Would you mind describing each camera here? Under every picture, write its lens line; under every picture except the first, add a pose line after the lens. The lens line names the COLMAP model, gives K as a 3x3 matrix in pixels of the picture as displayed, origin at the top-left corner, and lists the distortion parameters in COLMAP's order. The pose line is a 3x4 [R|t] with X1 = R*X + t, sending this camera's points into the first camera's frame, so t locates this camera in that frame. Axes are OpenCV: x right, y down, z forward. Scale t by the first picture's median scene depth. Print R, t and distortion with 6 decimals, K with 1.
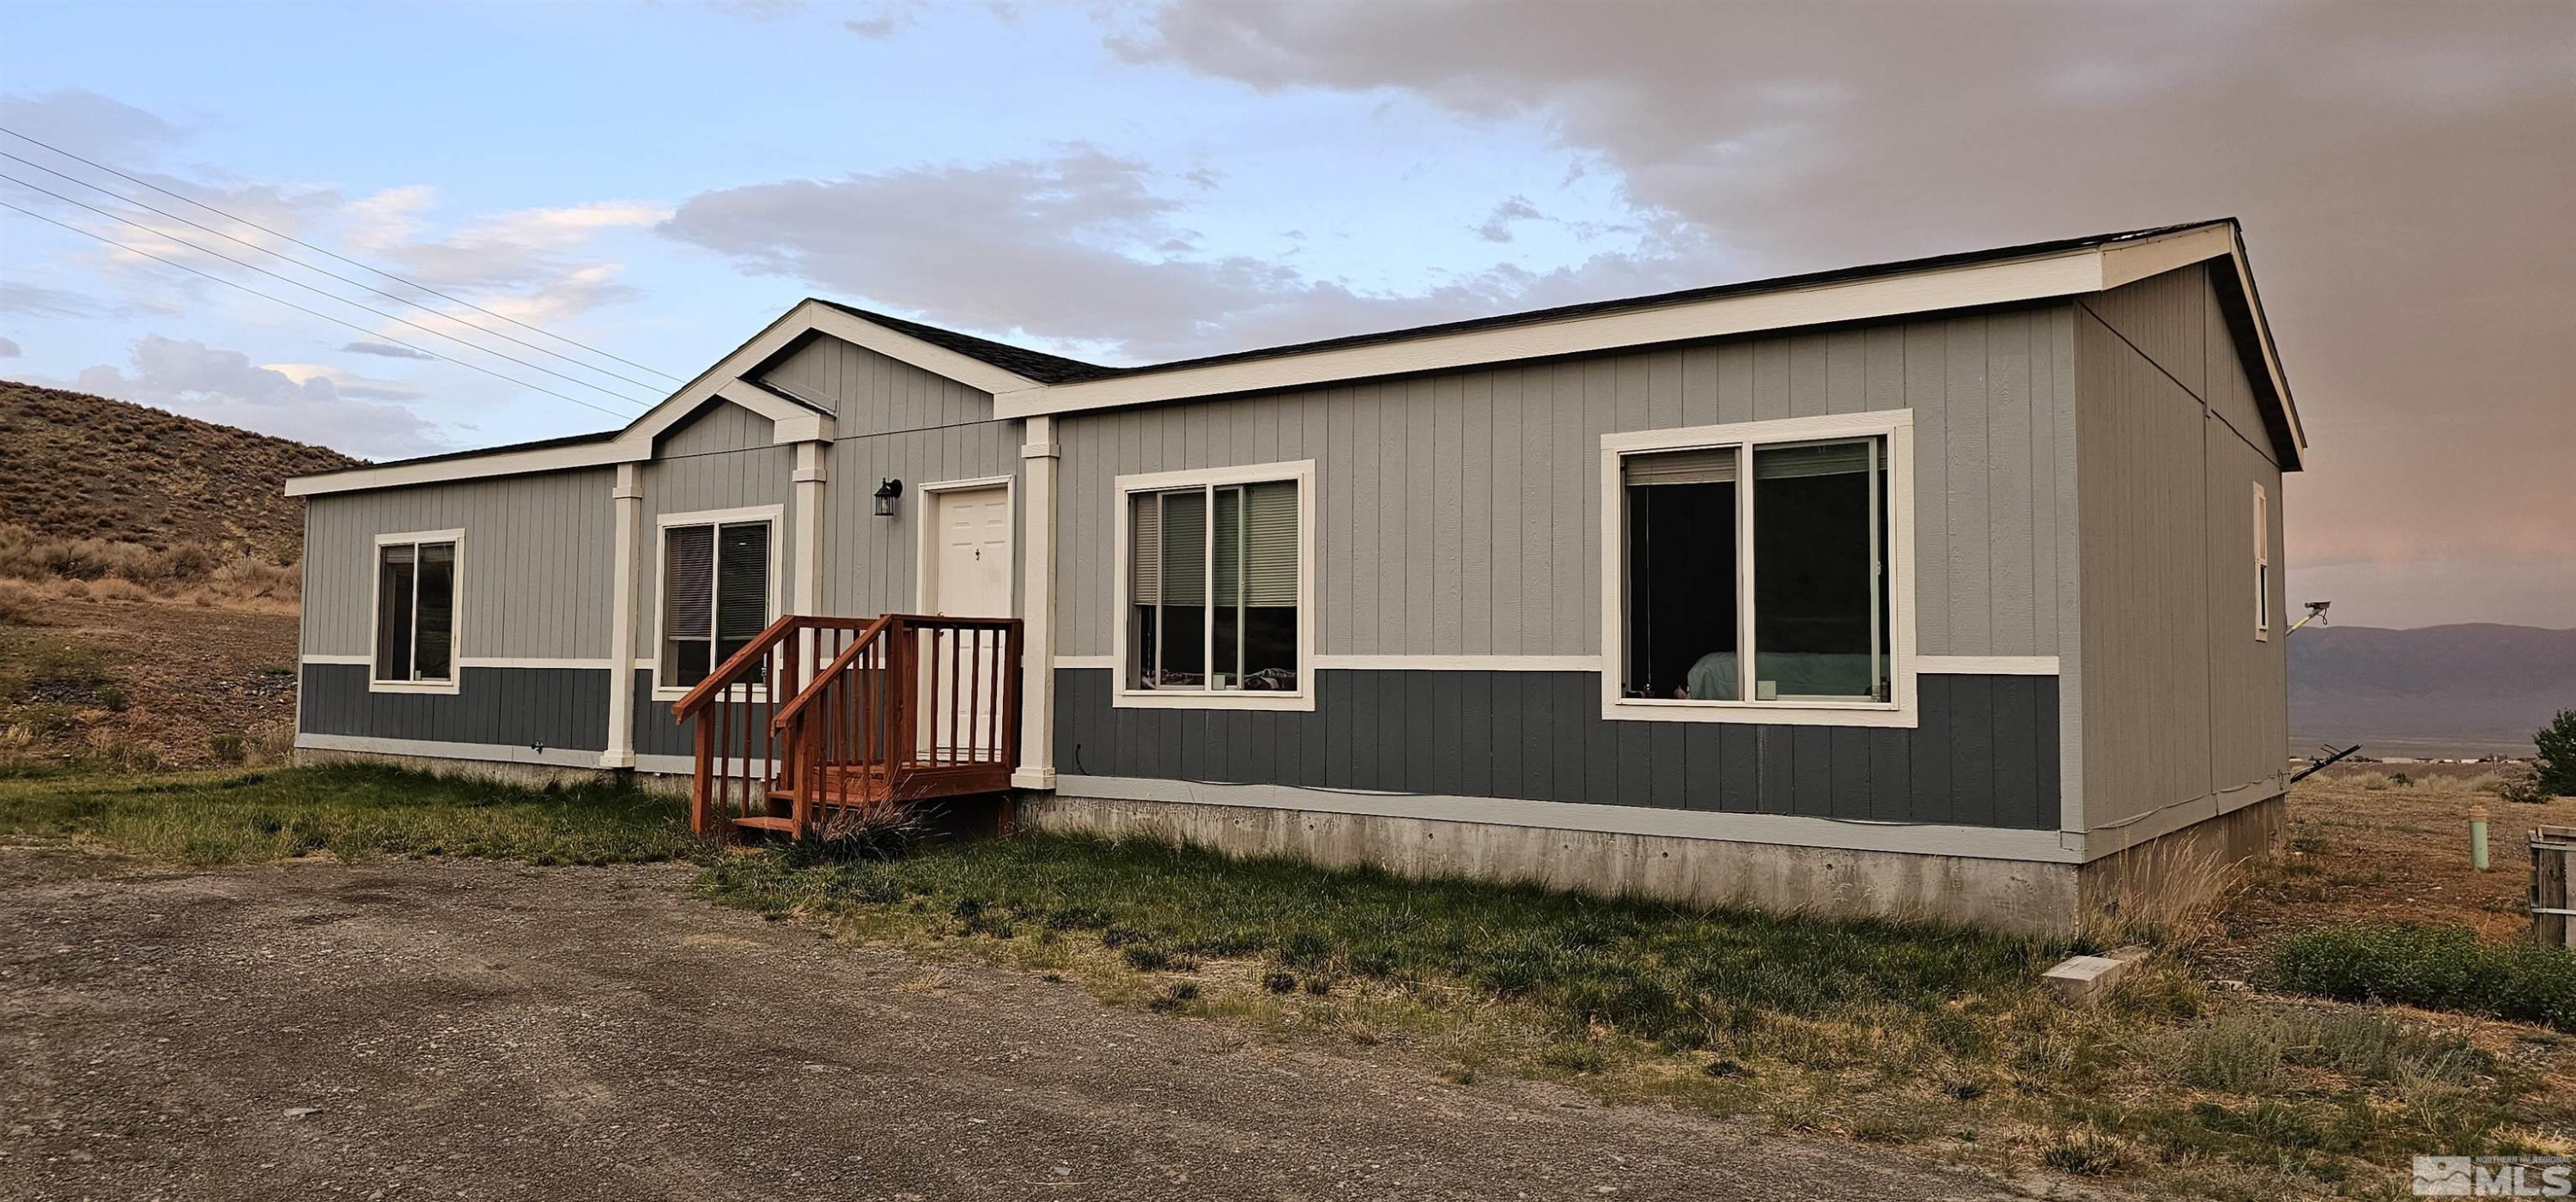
lens RADIAL K [[1608.6, 0, 1289.0], [0, 1608.6, 526.5], [0, 0, 1]] dist [0.003342, 0.000446]
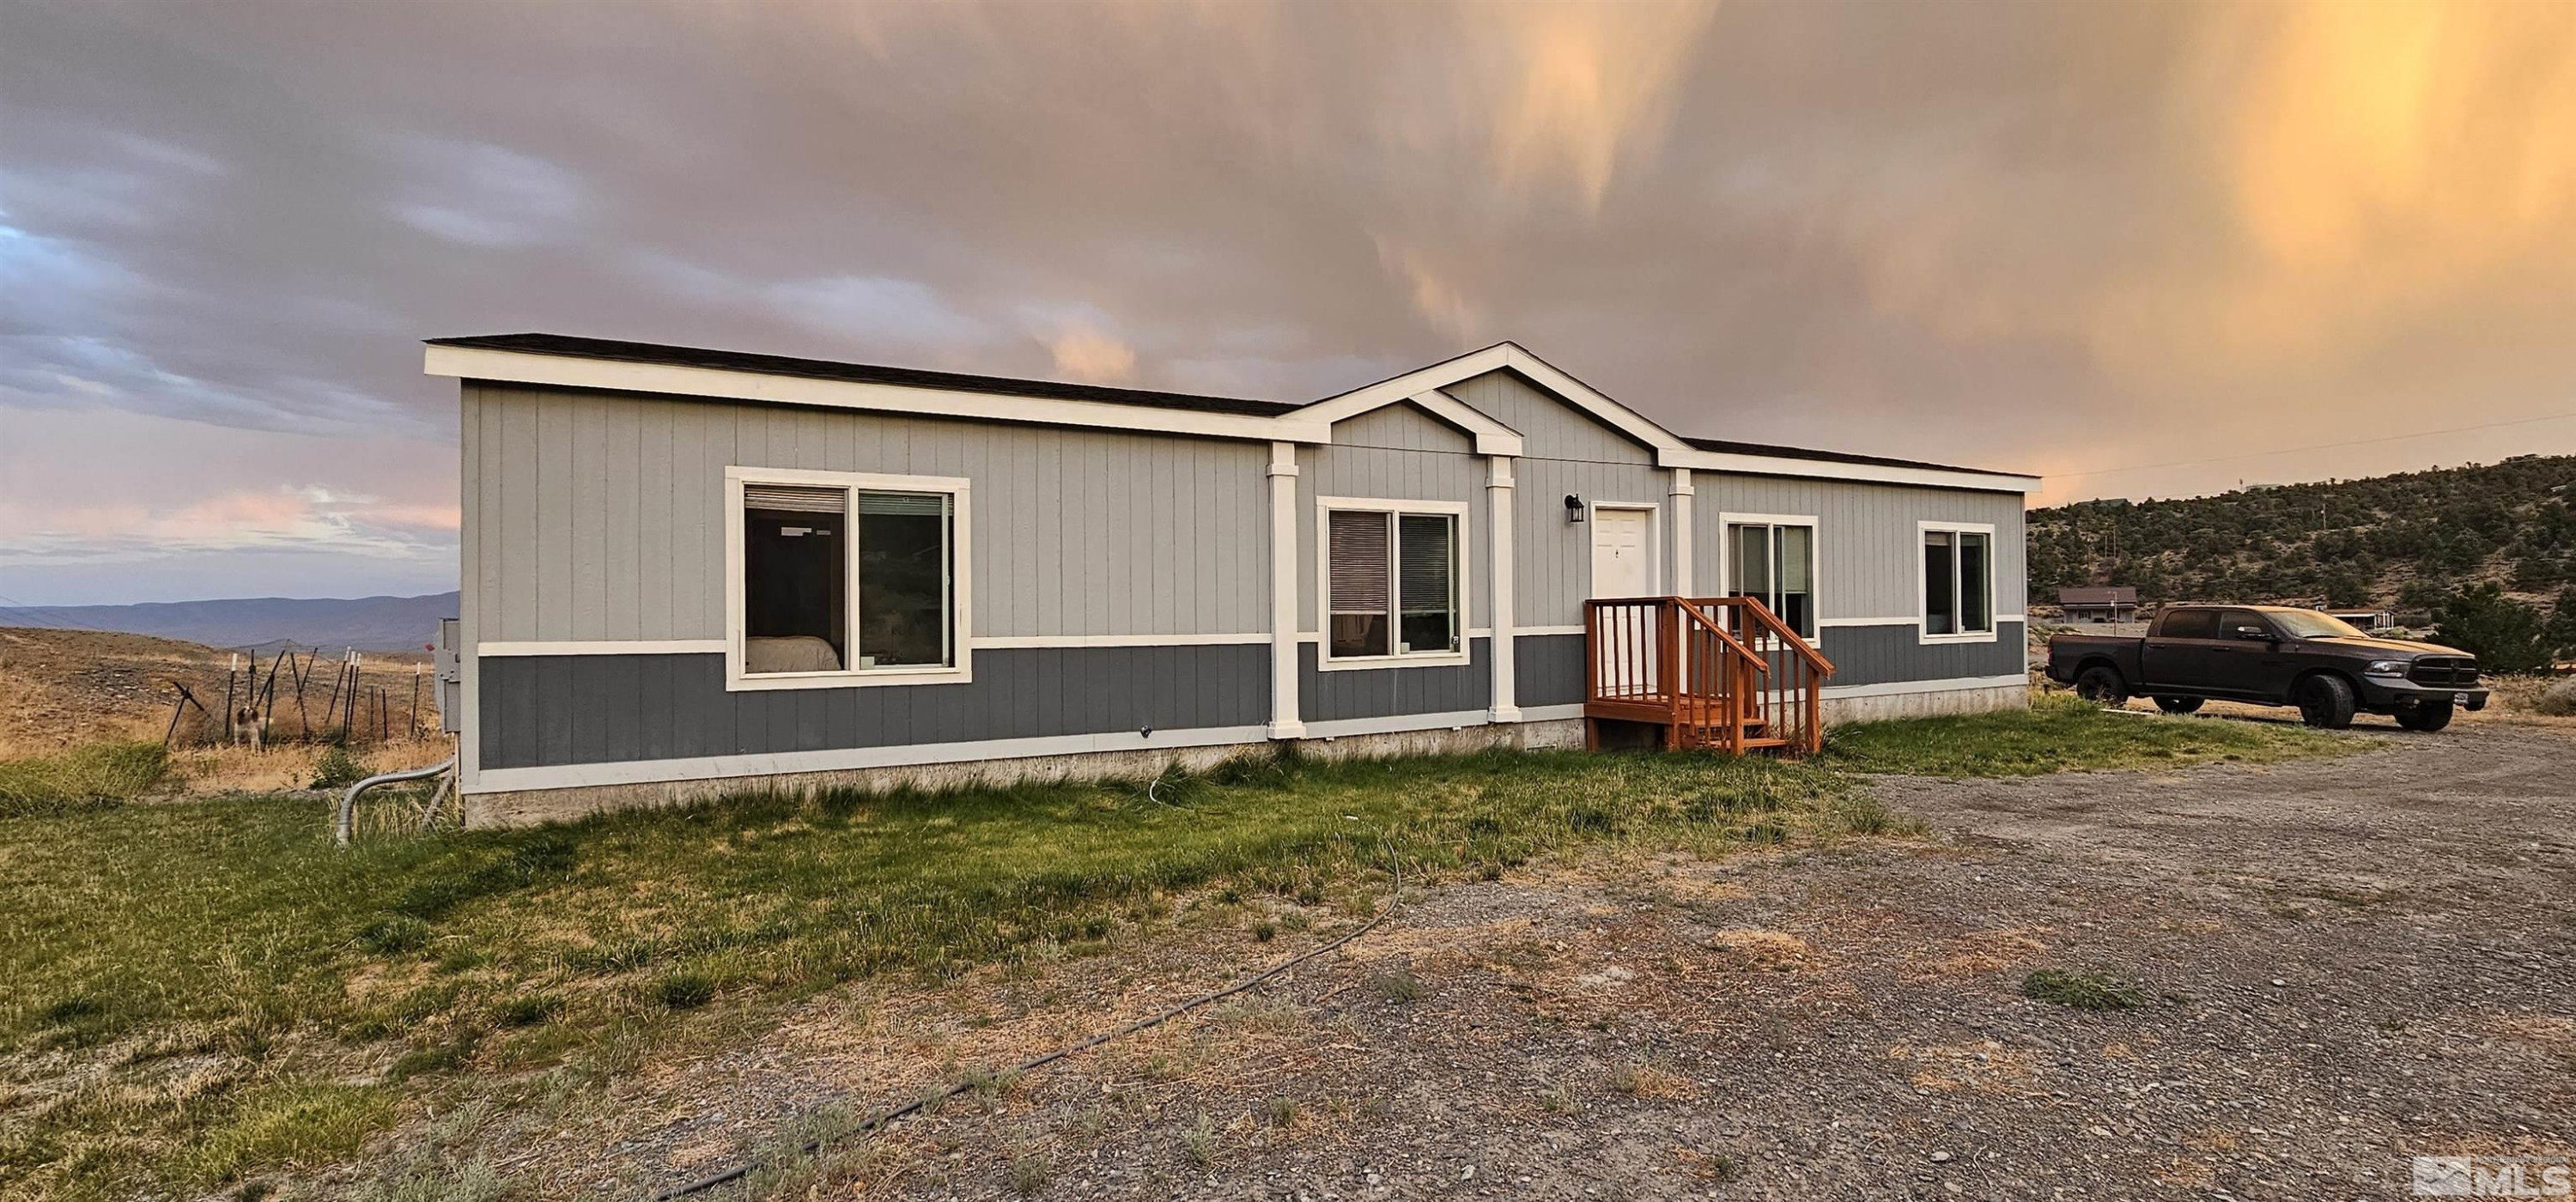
lens RADIAL K [[1059.7, 0, 1293.2], [0, 1059.7, 606.2], [0, 0, 1]] dist [-0.004479, 0.001158]
pose [[0.492454, 0.010341, 0.870277, -1.013430], [-0.049389, 0.998650, 0.016081, 0.055082], [-0.868936, -0.050901, 0.492300, 0.672306]]
